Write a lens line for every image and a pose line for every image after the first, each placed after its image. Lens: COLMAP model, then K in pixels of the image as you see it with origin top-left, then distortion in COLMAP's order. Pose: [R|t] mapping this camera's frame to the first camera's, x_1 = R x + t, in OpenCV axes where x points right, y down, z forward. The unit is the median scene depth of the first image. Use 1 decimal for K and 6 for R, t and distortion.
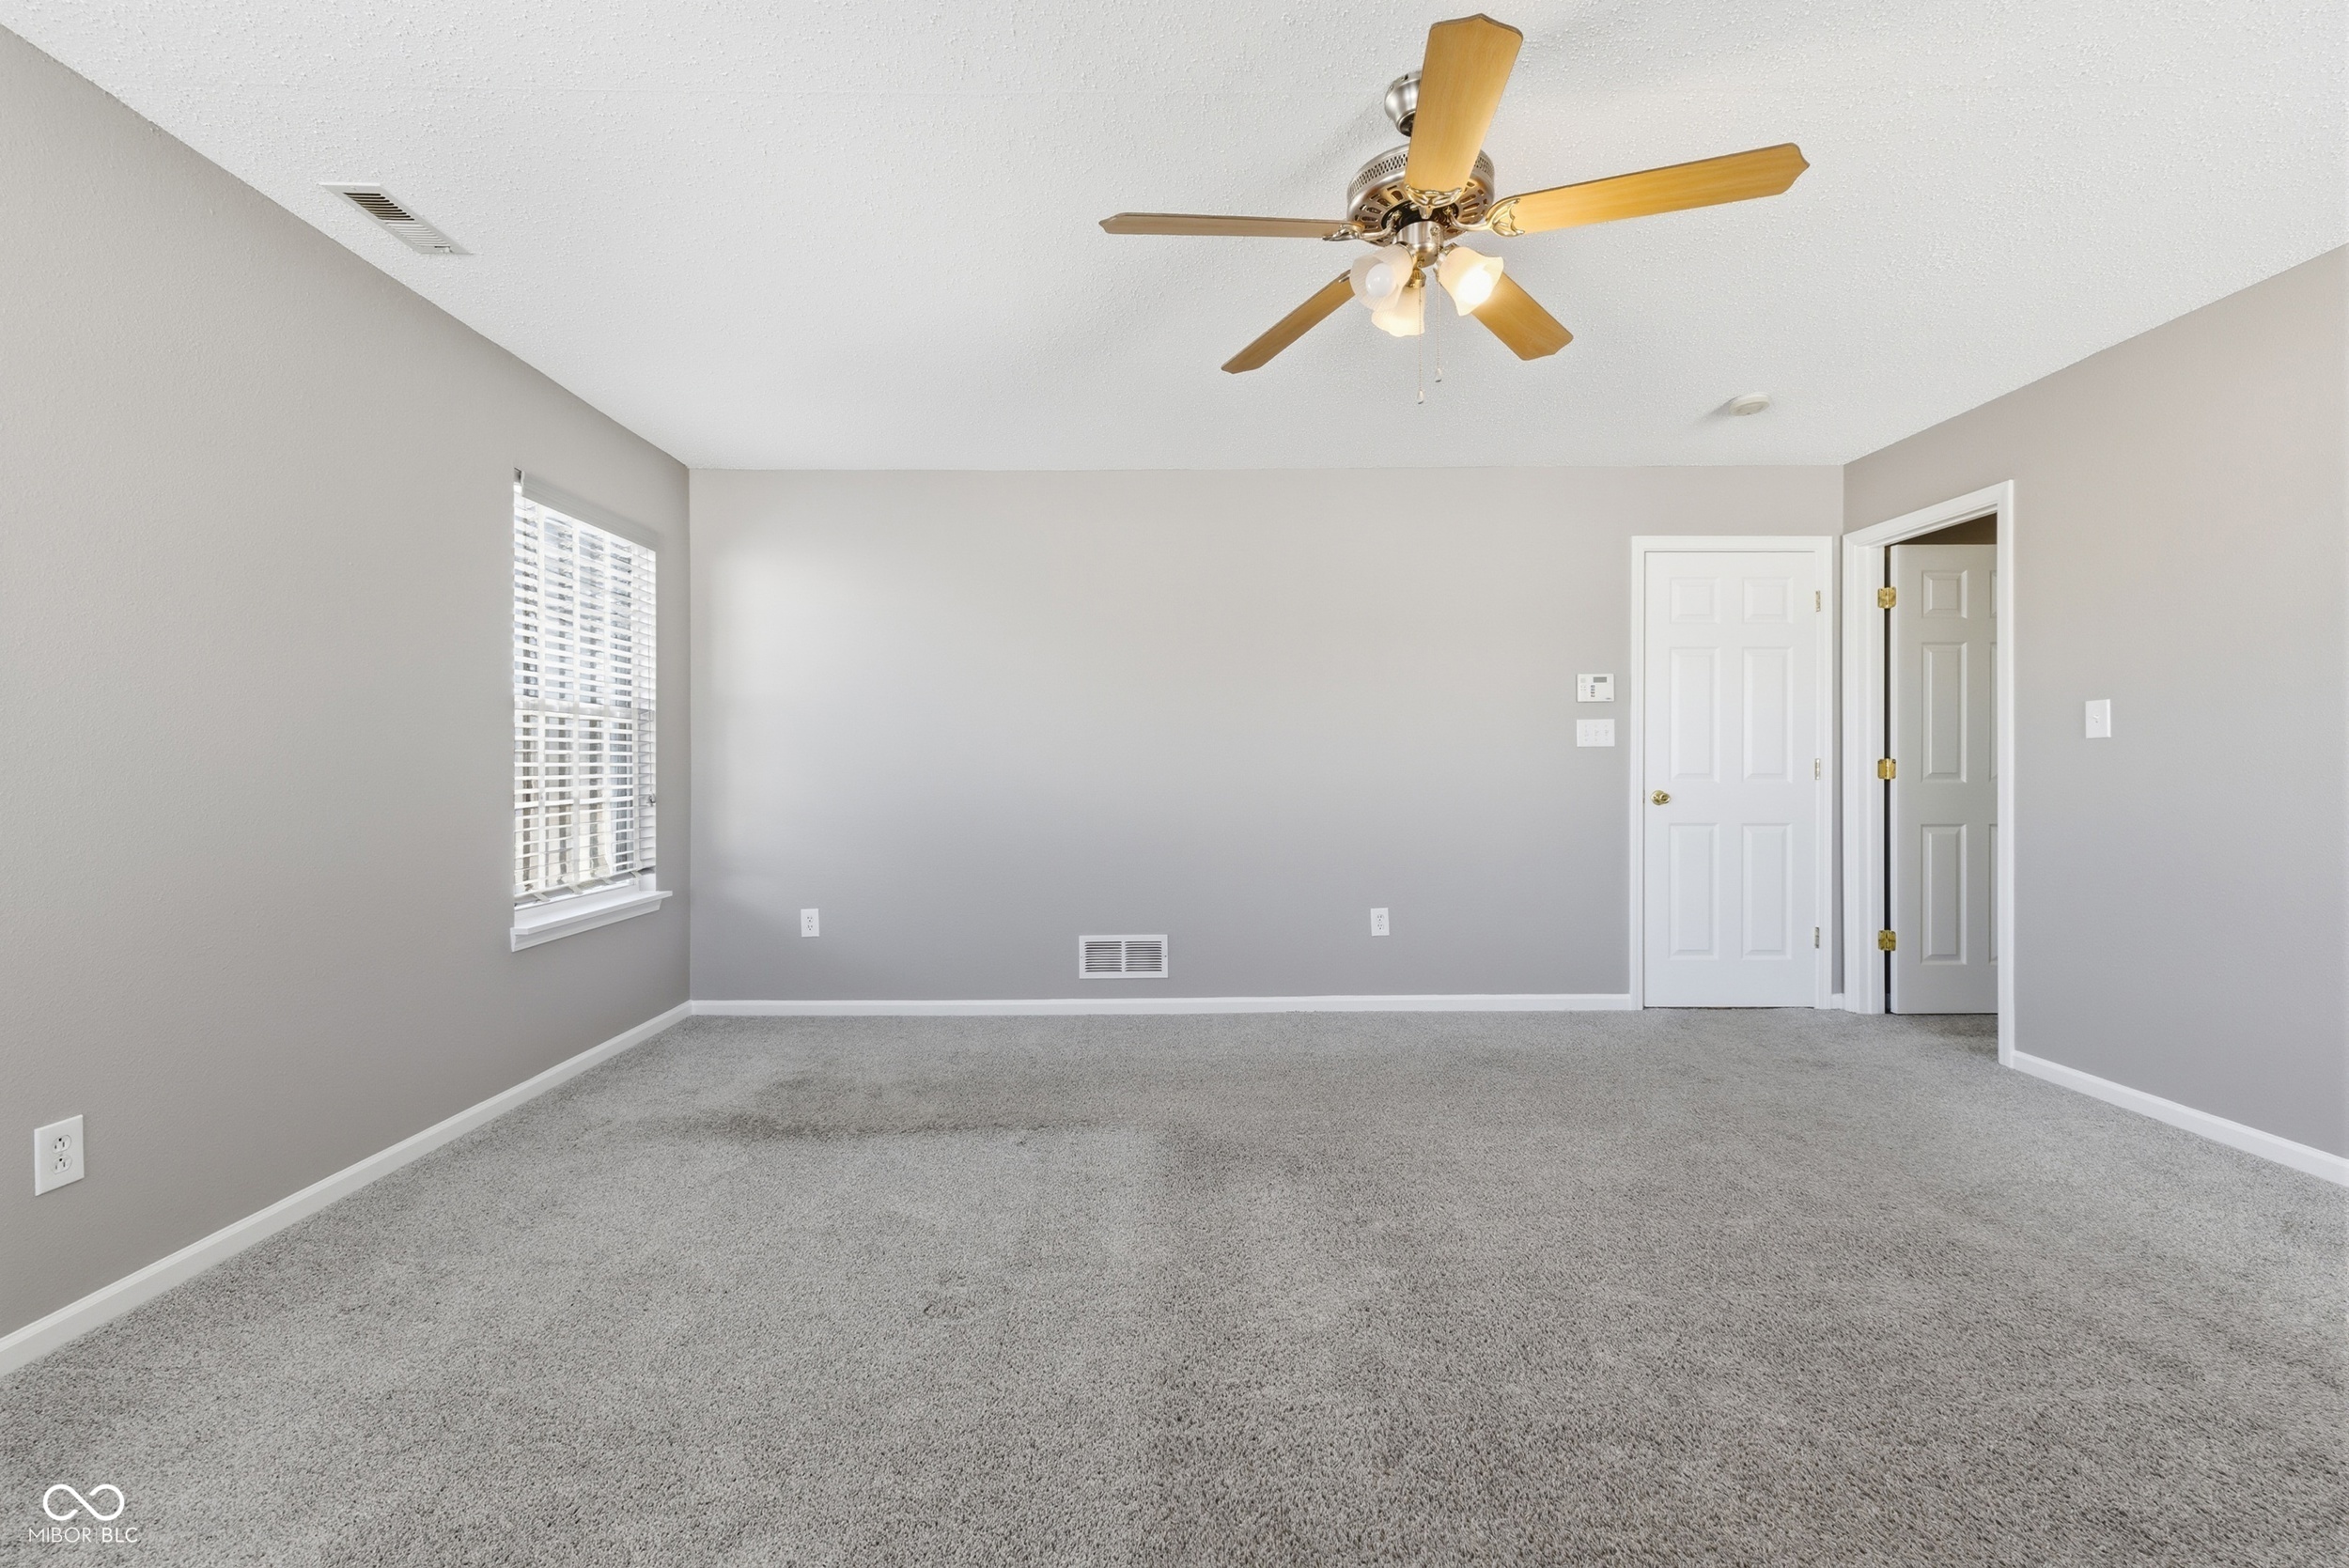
lens RADIAL K [[988.3, 0, 1158.9], [0, 988.3, 777.5], [0, 0, 1]] dist [0.011152, -0.000725]
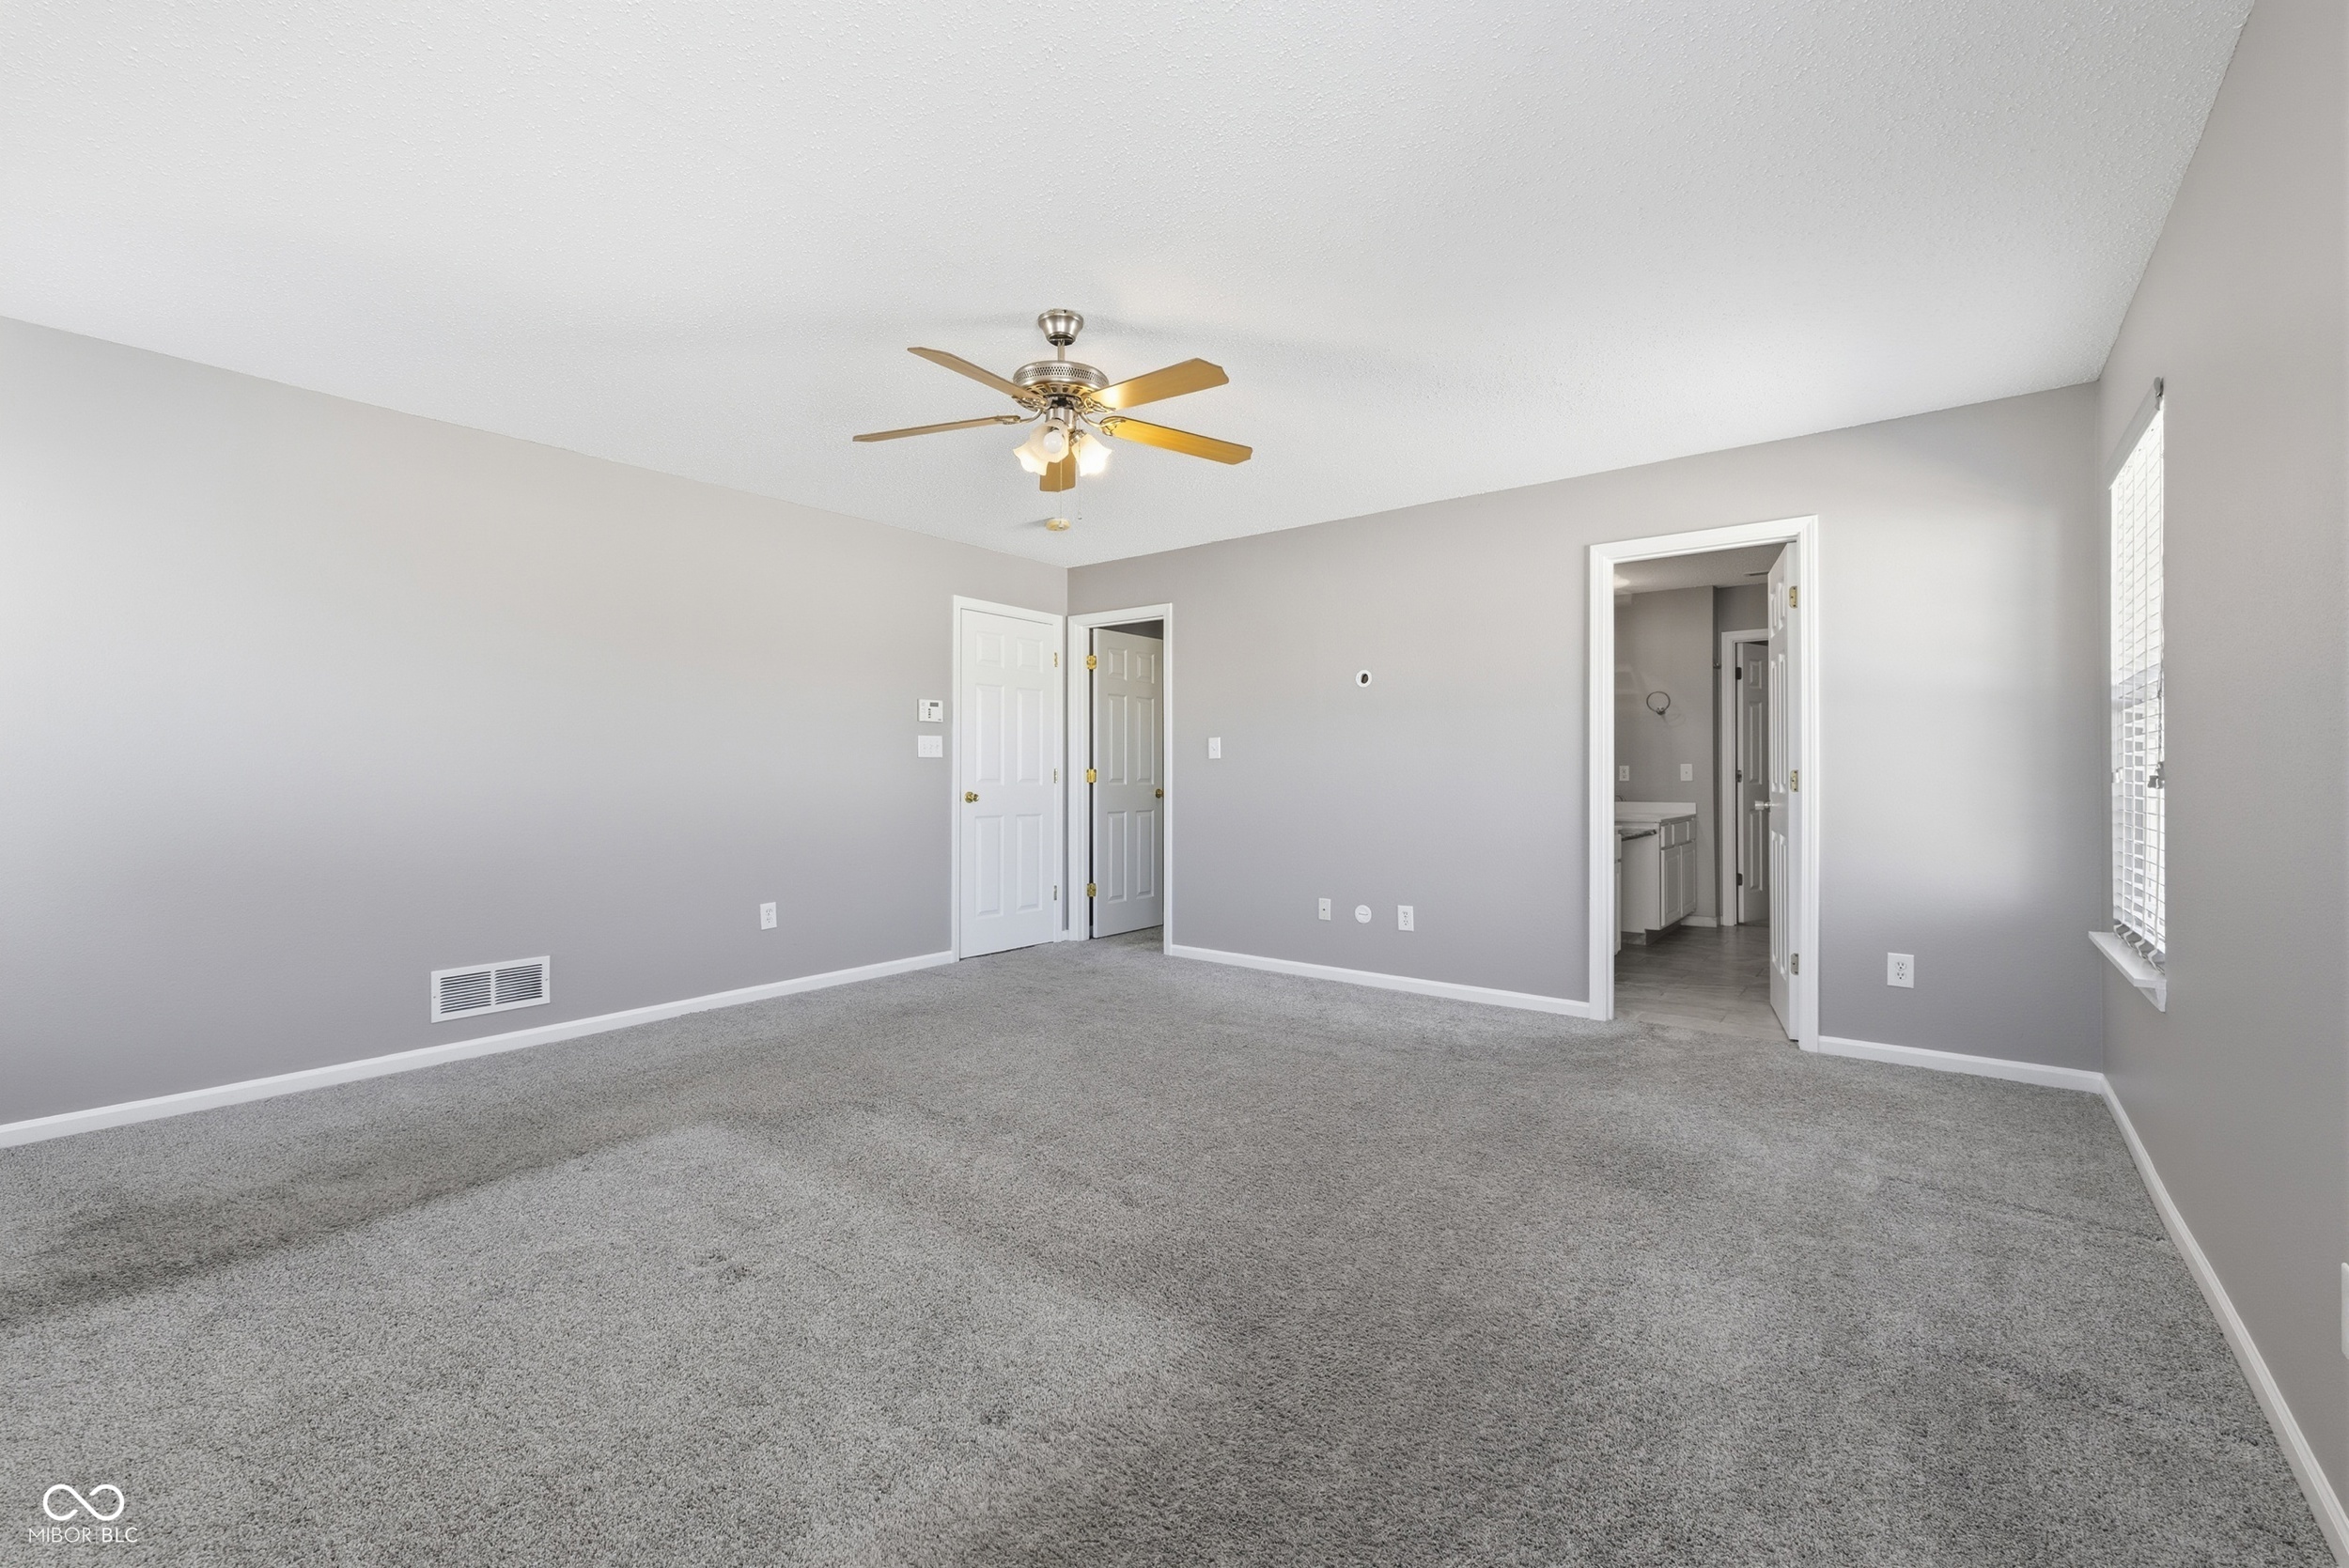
lens RADIAL K [[988.3, 0, 1174.1], [0, 988.3, 774.1], [0, 0, 1]] dist [0.011152, -0.000725]
pose [[0.616109, 0.004350, 0.787649, -0.371808], [0.004812, 0.999945, -0.009287, 0.003324], [-0.787646, 0.009511, 0.616054, -0.019393]]
